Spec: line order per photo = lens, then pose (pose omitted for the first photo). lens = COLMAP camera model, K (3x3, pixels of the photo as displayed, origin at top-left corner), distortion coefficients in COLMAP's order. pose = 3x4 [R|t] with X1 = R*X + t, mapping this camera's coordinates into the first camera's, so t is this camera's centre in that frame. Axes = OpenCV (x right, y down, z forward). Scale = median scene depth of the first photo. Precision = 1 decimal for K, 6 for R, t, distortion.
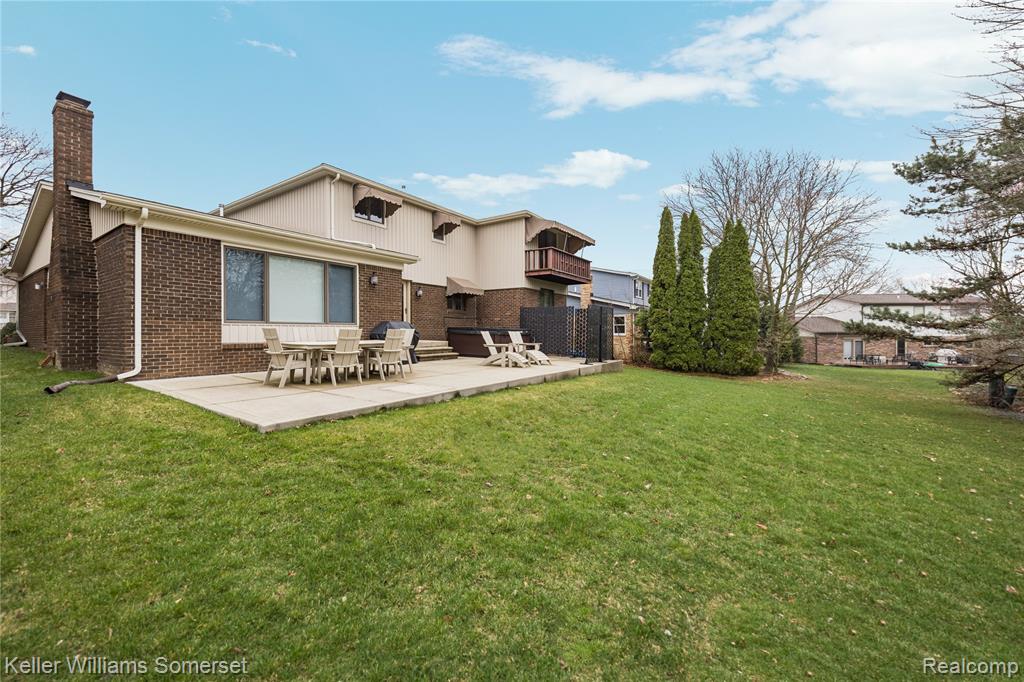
lens RADIAL K [[406.9, 0, 477.1], [0, 406.9, 339.3], [0, 0, 1]] dist [-0.000024, 0.000025]
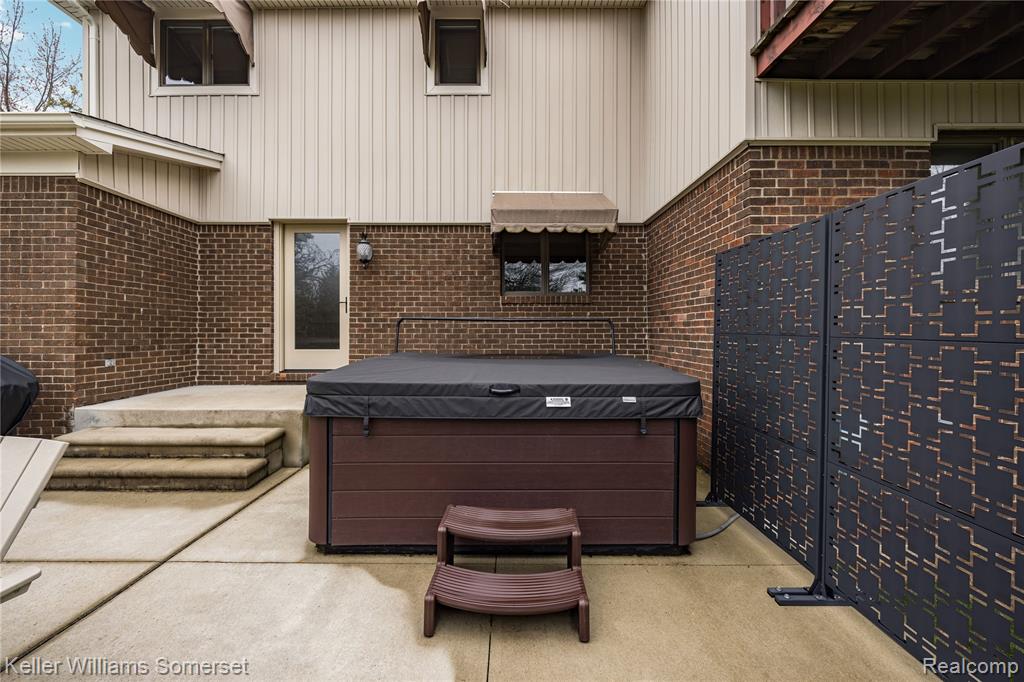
lens RADIAL K [[427.1, 0, 512.0], [0, 427.1, 341.0], [0, 0, 1]] dist [-0.003919, -0.000647]
pose [[0.599671, 0.014718, -0.800111, 0.210430], [-0.013539, 0.999874, 0.008245, -0.038887], [0.800132, 0.005889, 0.599795, 0.816255]]
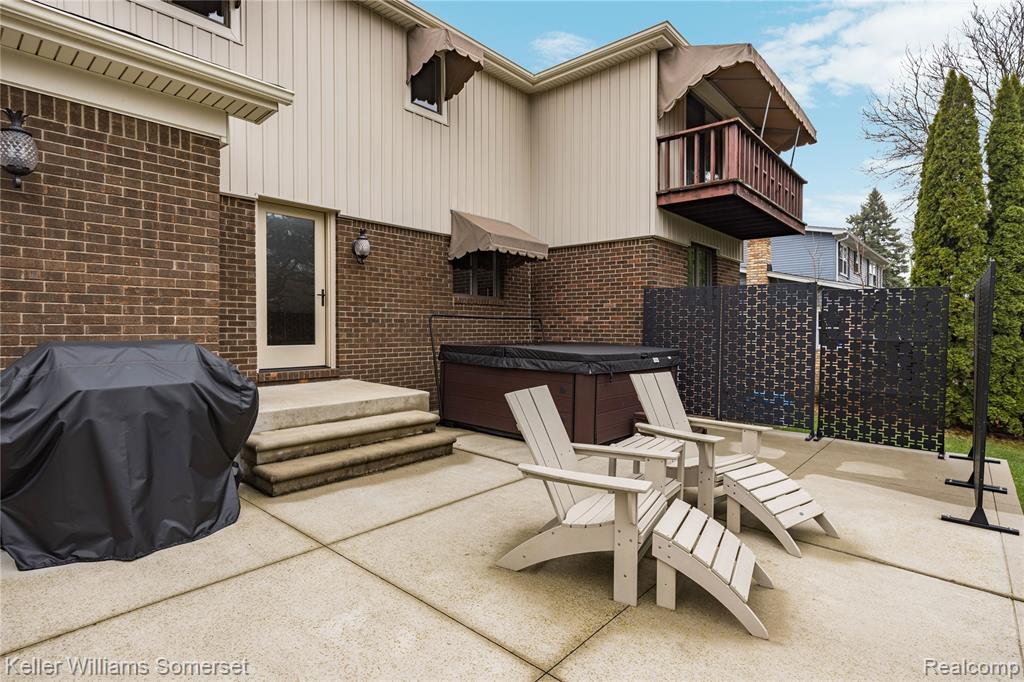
lens RADIAL K [[520.8, 0, 512.0], [0, 520.8, 341.0], [0, 0, 1]] dist [0.004009, -0.000235]
pose [[0.997009, 0.004055, -0.077173, 0.021827], [-0.003524, 0.999969, 0.007013, -0.033205], [0.077199, -0.006720, 0.996993, 0.516387]]
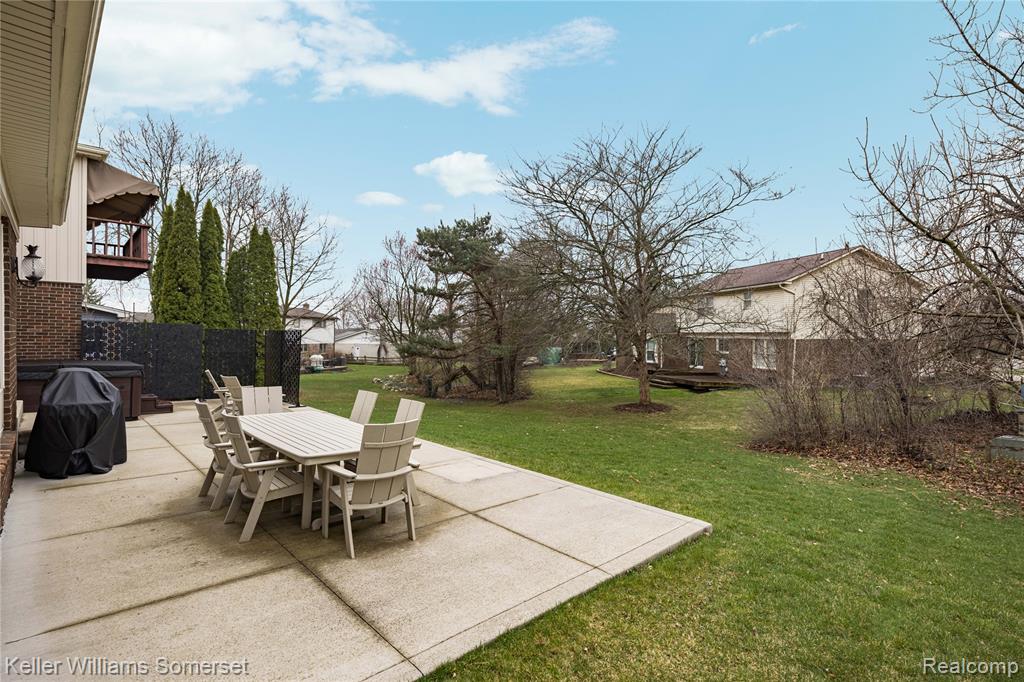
lens RADIAL K [[494.8, 0, 512.0], [0, 494.8, 341.0], [0, 0, 1]] dist [0.013231, -0.000617]
pose [[0.182781, -0.006879, 0.983130, -0.450433], [0.003729, 0.999973, 0.006304, -0.053822], [-0.983147, 0.002514, 0.182802, 0.317202]]
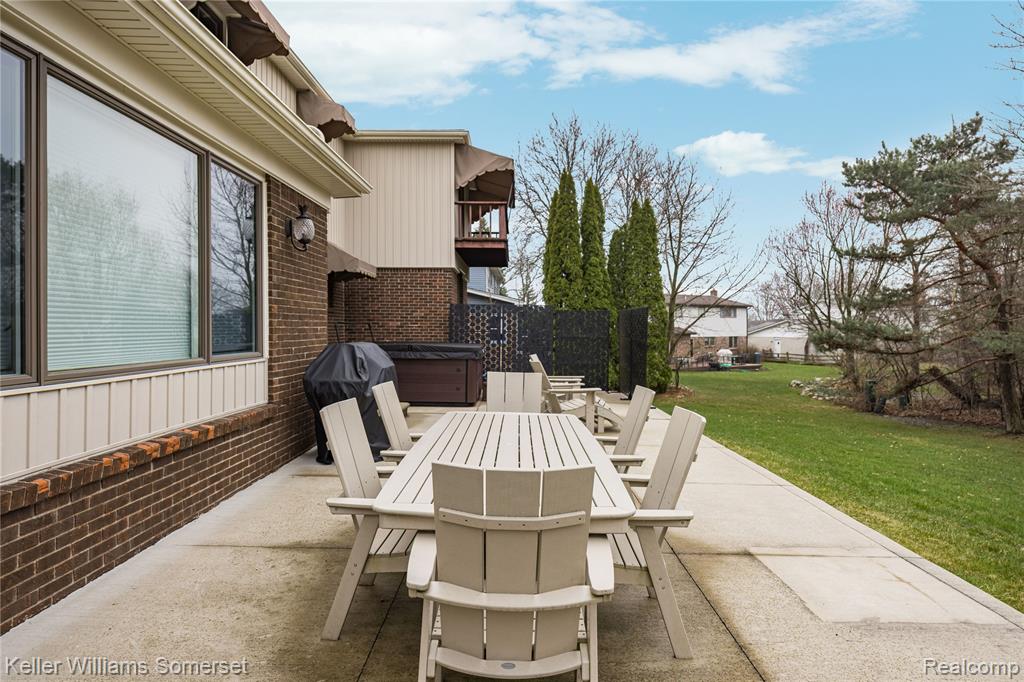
lens RADIAL K [[565.9, 0, 515.3], [0, 565.9, 324.9], [0, 0, 1]] dist [0.001636, -0.000005]
pose [[0.804931, 0.004749, 0.593349, -0.279642], [0.007608, 0.999803, -0.018323, -0.035662], [-0.593320, 0.019263, 0.804736, 0.336372]]
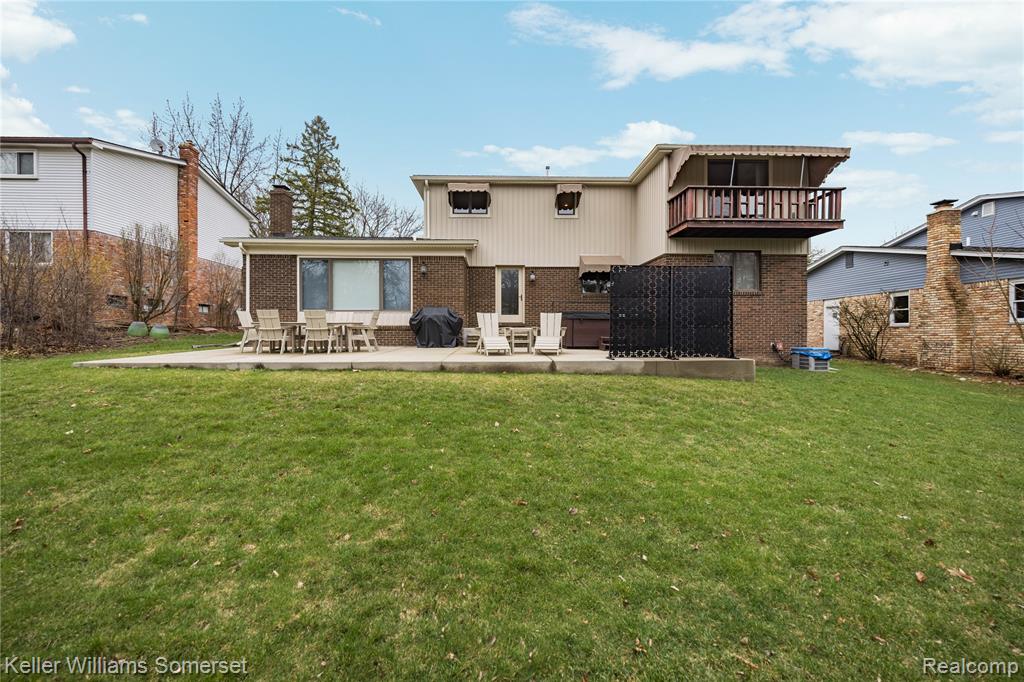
lens RADIAL K [[389.6, 0, 512.0], [0, 389.6, 341.0], [0, 0, 1]] dist [-0.000345, 0.000010]
pose [[0.627659, 0.014410, -0.778355, 0.487470], [-0.012313, 0.999887, 0.008582, 0.023016], [0.778391, 0.004198, 0.627766, 0.372100]]
